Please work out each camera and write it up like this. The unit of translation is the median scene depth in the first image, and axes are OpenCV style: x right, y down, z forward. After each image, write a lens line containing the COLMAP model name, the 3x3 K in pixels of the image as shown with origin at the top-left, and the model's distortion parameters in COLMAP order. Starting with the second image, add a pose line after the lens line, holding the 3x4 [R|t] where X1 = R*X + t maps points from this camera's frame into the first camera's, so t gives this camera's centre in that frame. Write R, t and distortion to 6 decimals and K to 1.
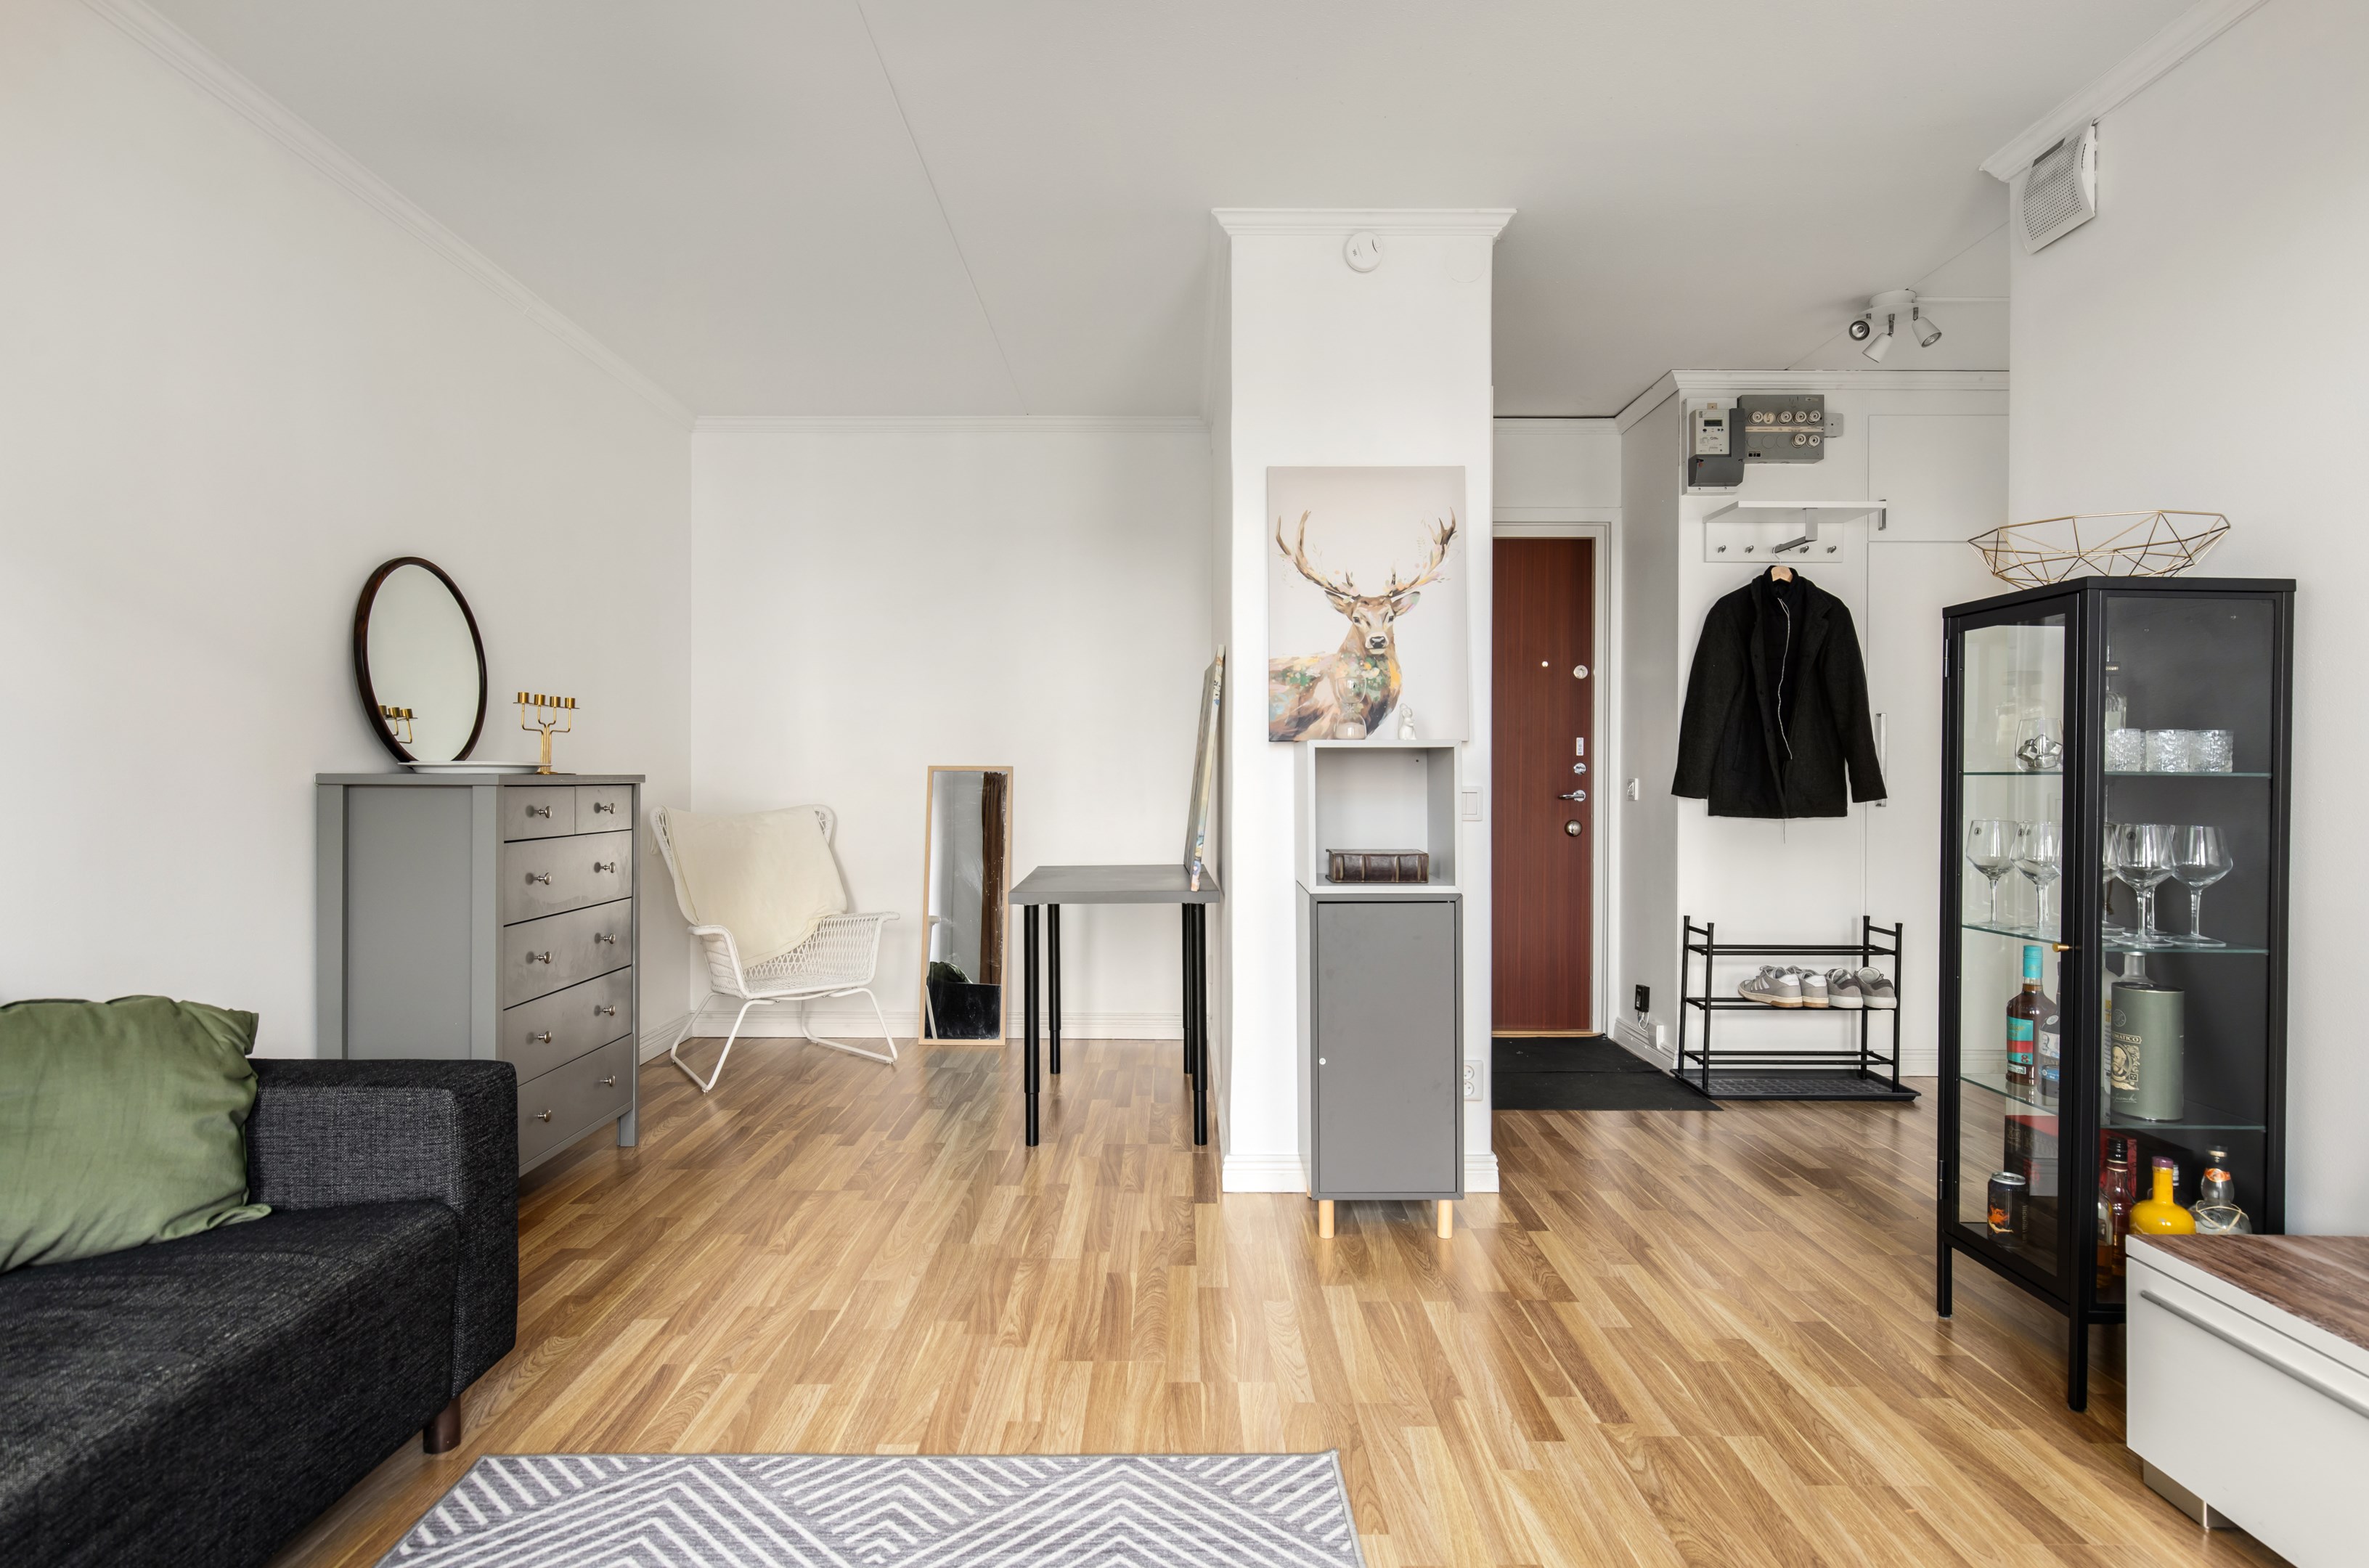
lens RADIAL K [[1295.1, 0, 1182.4], [0, 1295.1, 783.5], [0, 0, 1]] dist [0.001252, -0.001146]
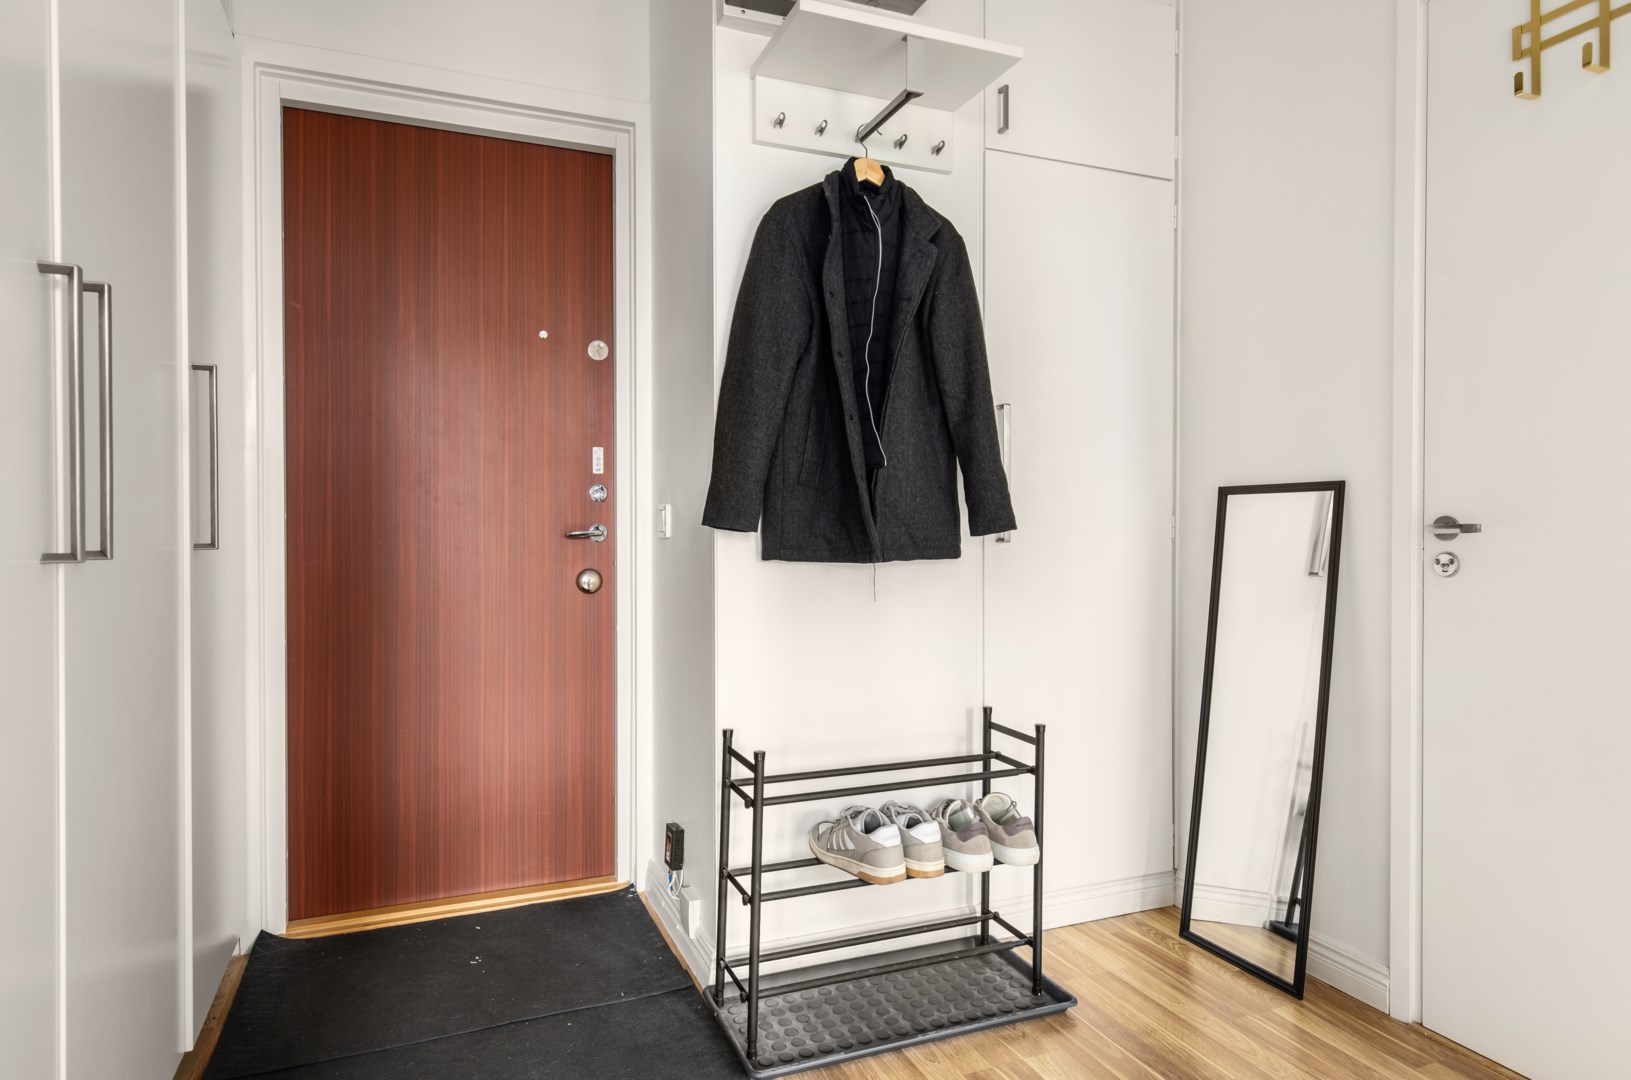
lens RADIAL K [[938.3, 0, 815.5], [0, 938.3, 540.0], [0, 0, 1]] dist [0.006214, -0.000093]
pose [[0.925324, -0.006919, 0.379115, 0.265723], [0.006053, 0.999976, 0.003475, 0.014296], [-0.379129, -0.000921, 0.925343, 0.590602]]
